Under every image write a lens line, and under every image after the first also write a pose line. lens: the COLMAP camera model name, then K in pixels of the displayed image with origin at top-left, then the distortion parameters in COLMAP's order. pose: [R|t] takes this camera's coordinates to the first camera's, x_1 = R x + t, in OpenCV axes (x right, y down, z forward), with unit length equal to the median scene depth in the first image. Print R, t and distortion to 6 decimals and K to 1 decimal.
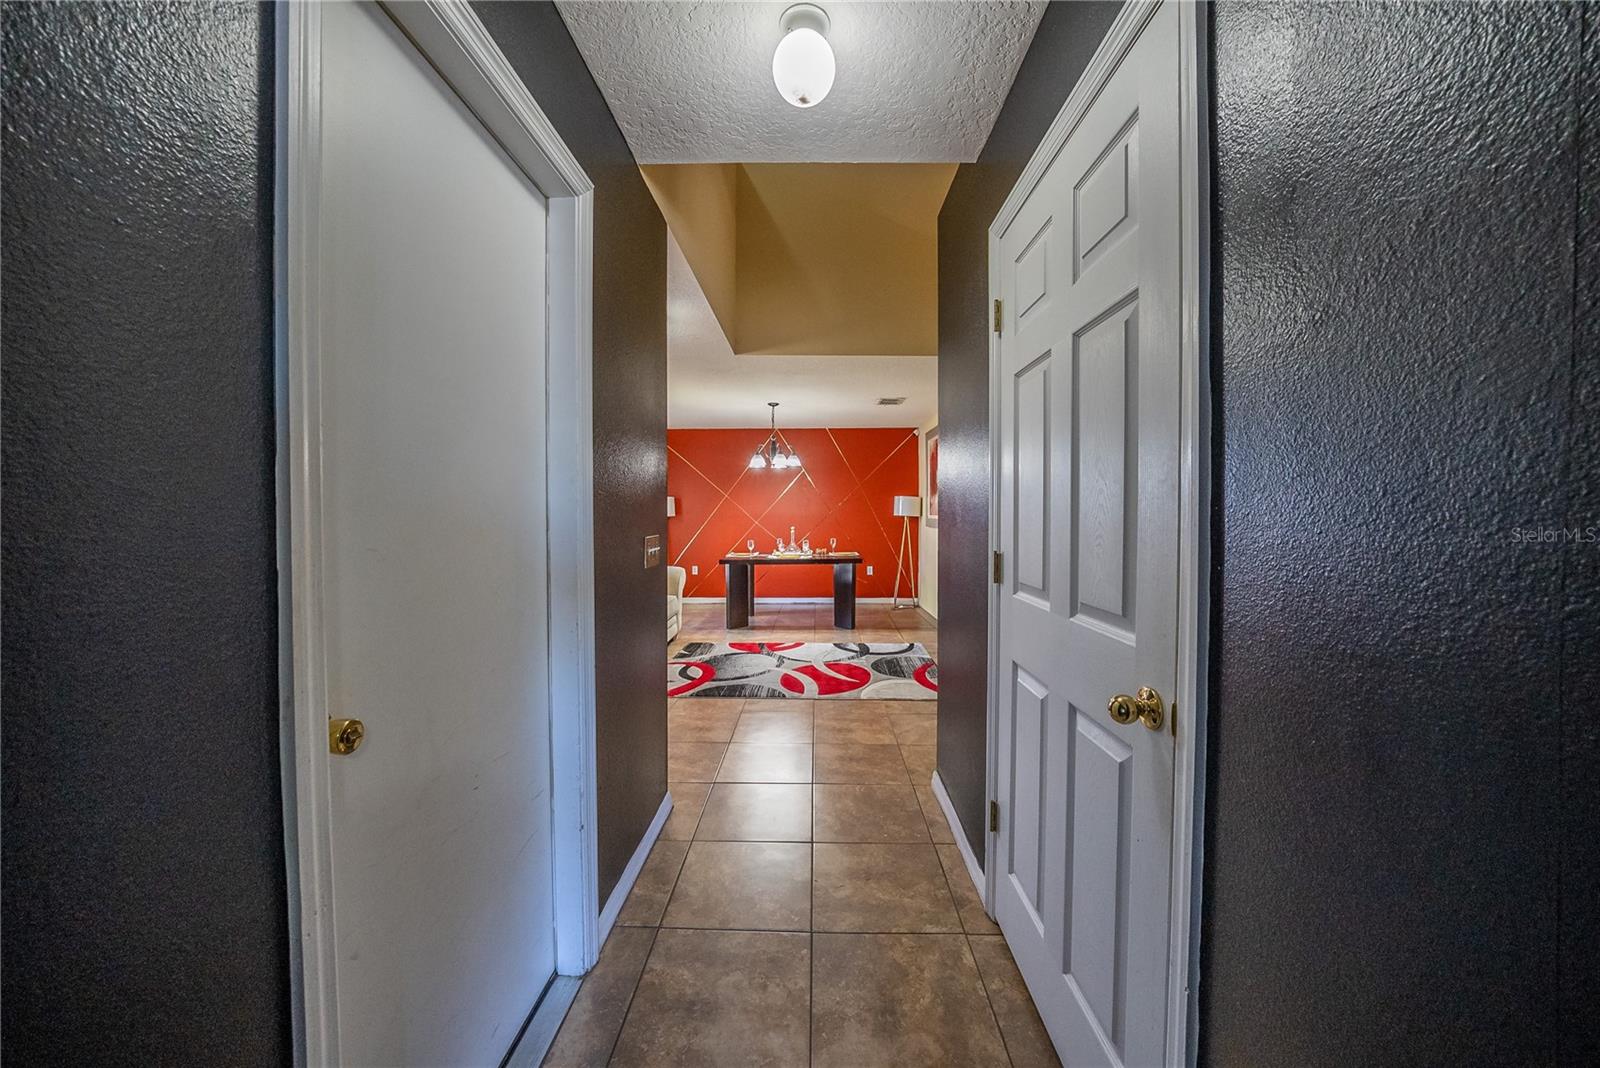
lens RADIAL K [[561.2, 0, 808.8], [0, 561.2, 523.2], [0, 0, 1]] dist [-0.000157, -0.000007]
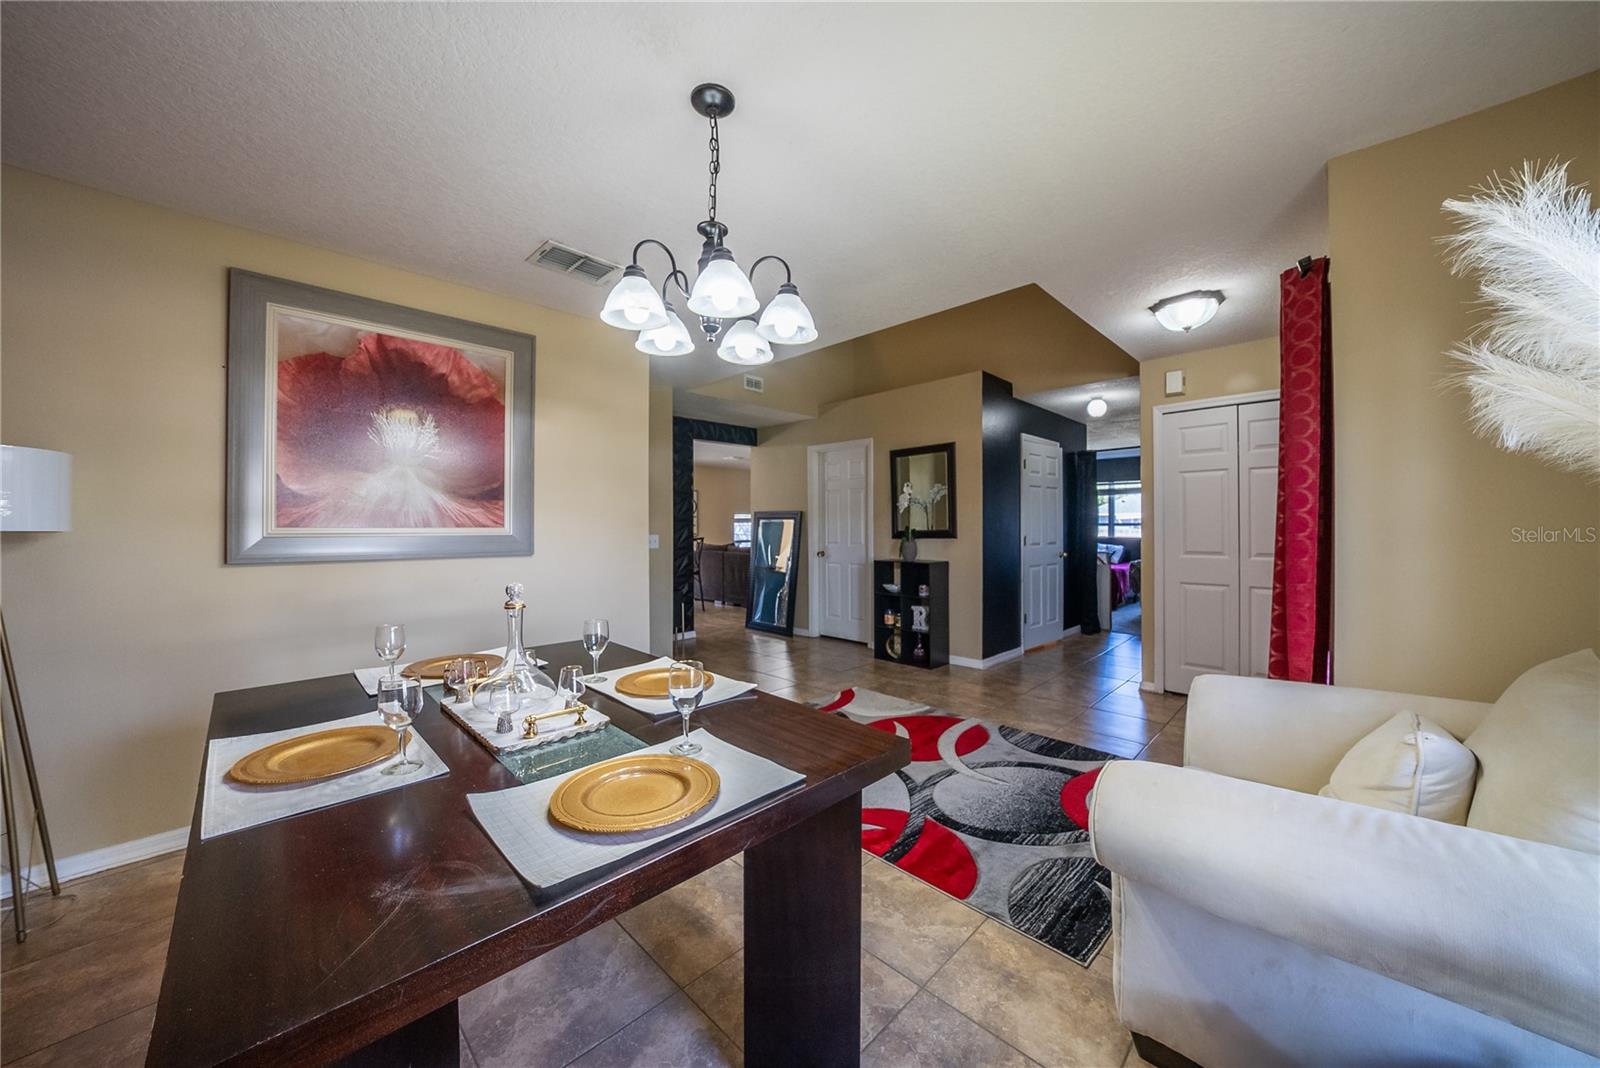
lens RADIAL K [[561.2, 0, 808.8], [0, 561.2, 523.2], [0, 0, 1]] dist [-0.000157, -0.000007]
pose [[-0.722432, 0.006787, 0.691409, -0.288524], [0.017055, 0.999822, 0.008006, -0.019664], [-0.691232, 0.017576, -0.722419, 1.206936]]
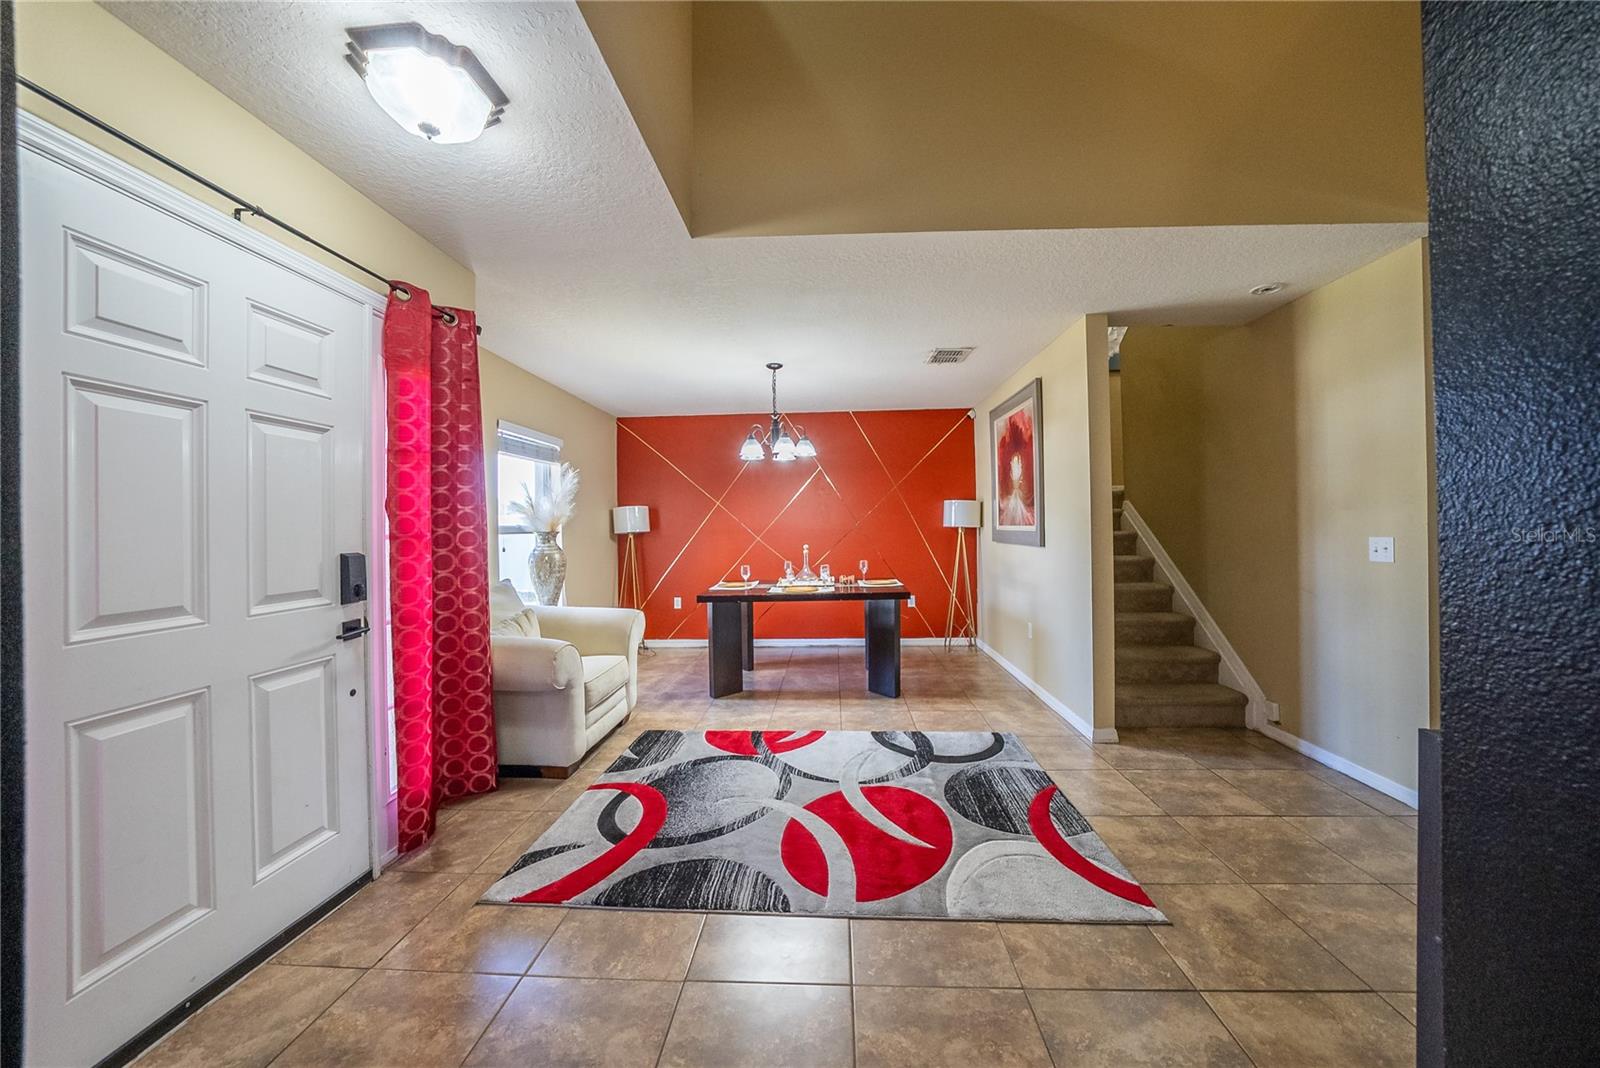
lens RADIAL K [[561.2, 0, 808.8], [0, 561.2, 523.2], [0, 0, 1]] dist [-0.000157, -0.000007]
pose [[0.999430, -0.014263, -0.030592, -0.003364], [0.013616, 0.999682, -0.021239, -0.006356], [0.030885, 0.020810, 0.999306, 0.333760]]
